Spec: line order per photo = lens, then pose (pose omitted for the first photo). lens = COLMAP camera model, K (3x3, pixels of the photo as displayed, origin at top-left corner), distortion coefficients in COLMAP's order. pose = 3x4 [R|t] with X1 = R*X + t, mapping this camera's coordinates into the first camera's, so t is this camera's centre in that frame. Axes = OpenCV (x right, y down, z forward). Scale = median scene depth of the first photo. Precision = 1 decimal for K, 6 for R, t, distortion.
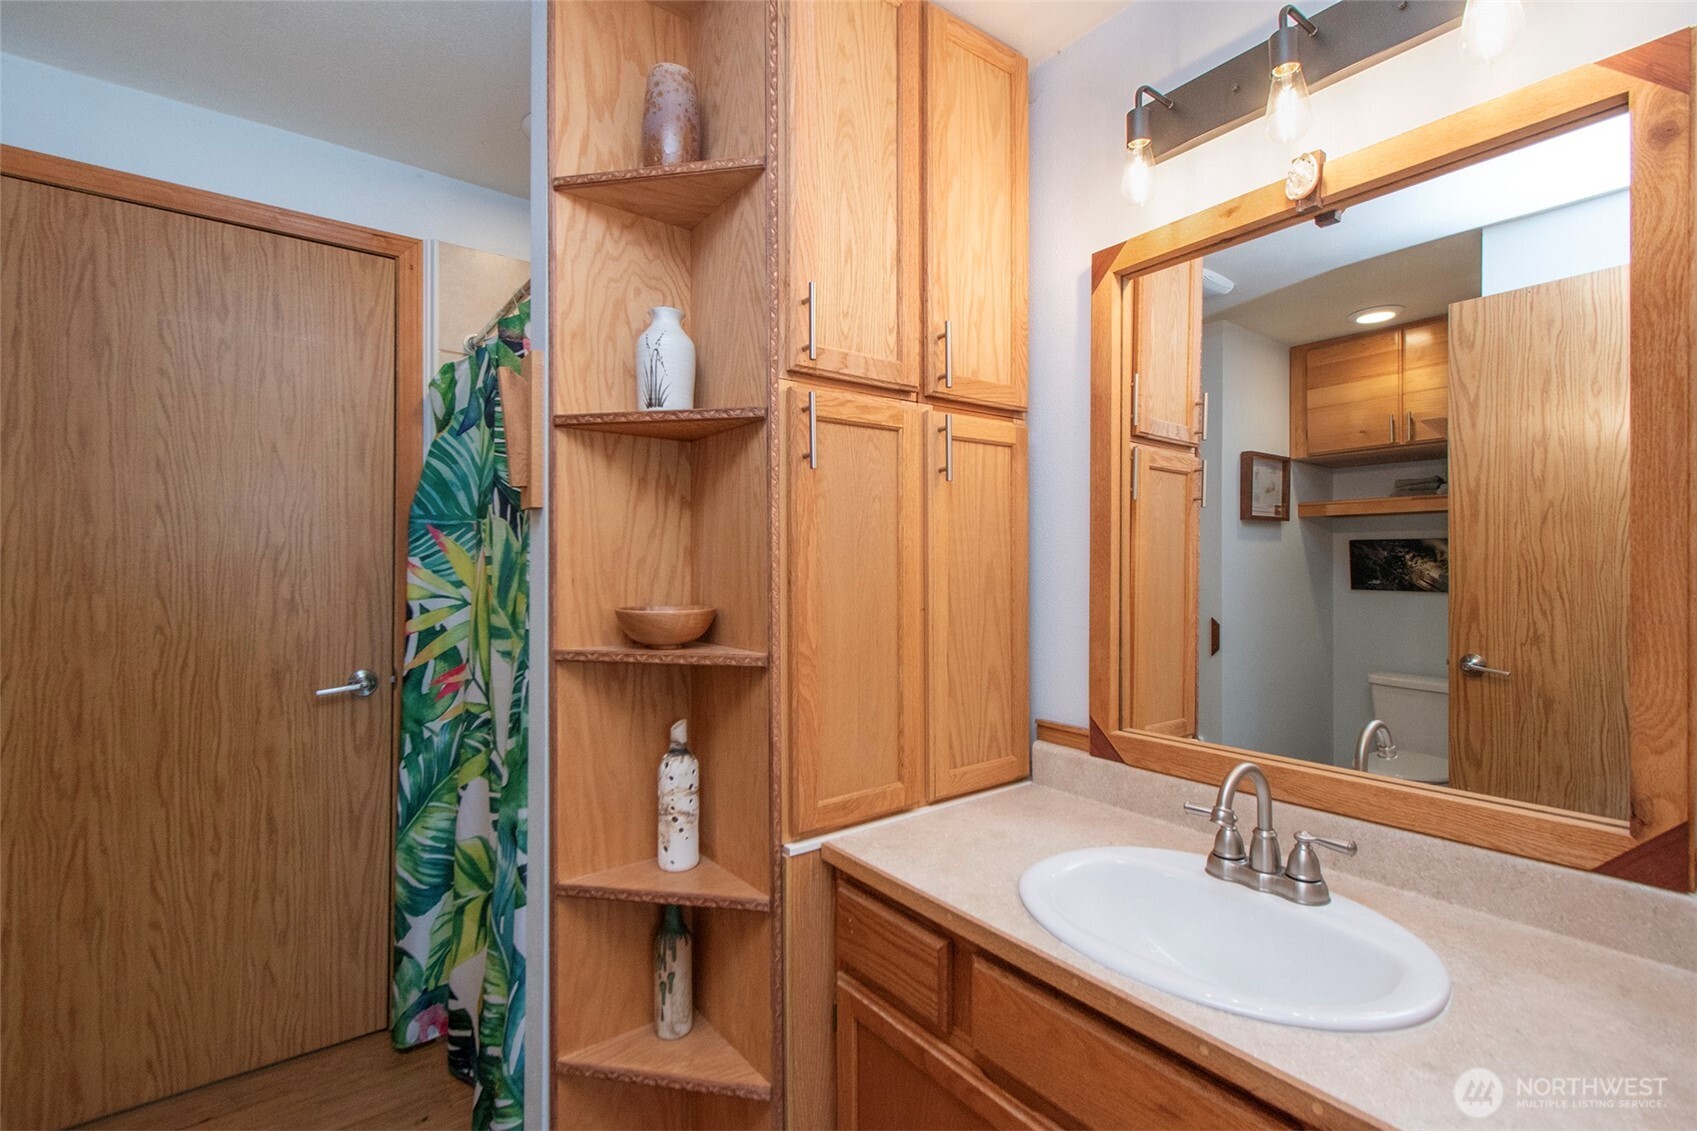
lens RADIAL K [[749.1, 0, 838.7], [0, 749.1, 568.1], [0, 0, 1]] dist [-0.002260, -0.000353]
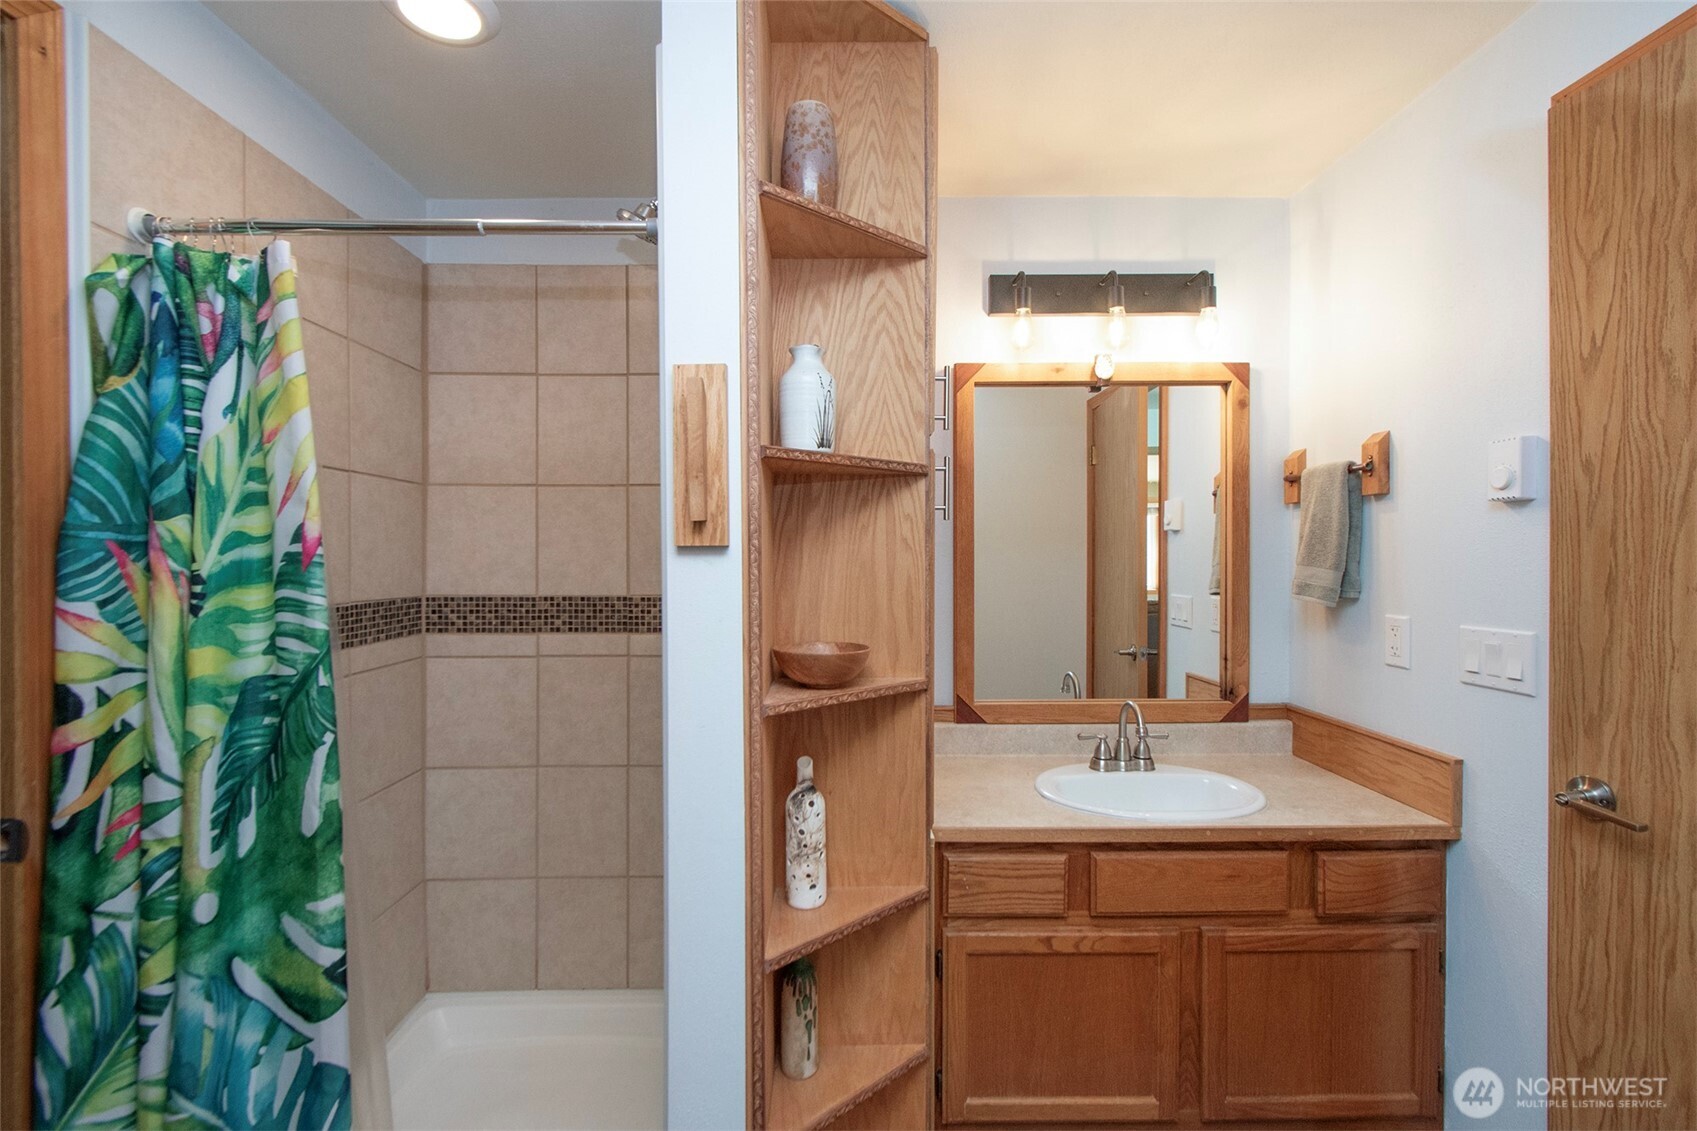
lens RADIAL K [[747.6, 0, 843.5], [0, 747.6, 569.9], [0, 0, 1]] dist [0.013528, 0.000078]
pose [[0.608015, -0.013069, 0.793818, -0.666074], [0.007743, 0.999915, 0.010531, -0.039356], [-0.793888, -0.000257, 0.608064, 0.237070]]
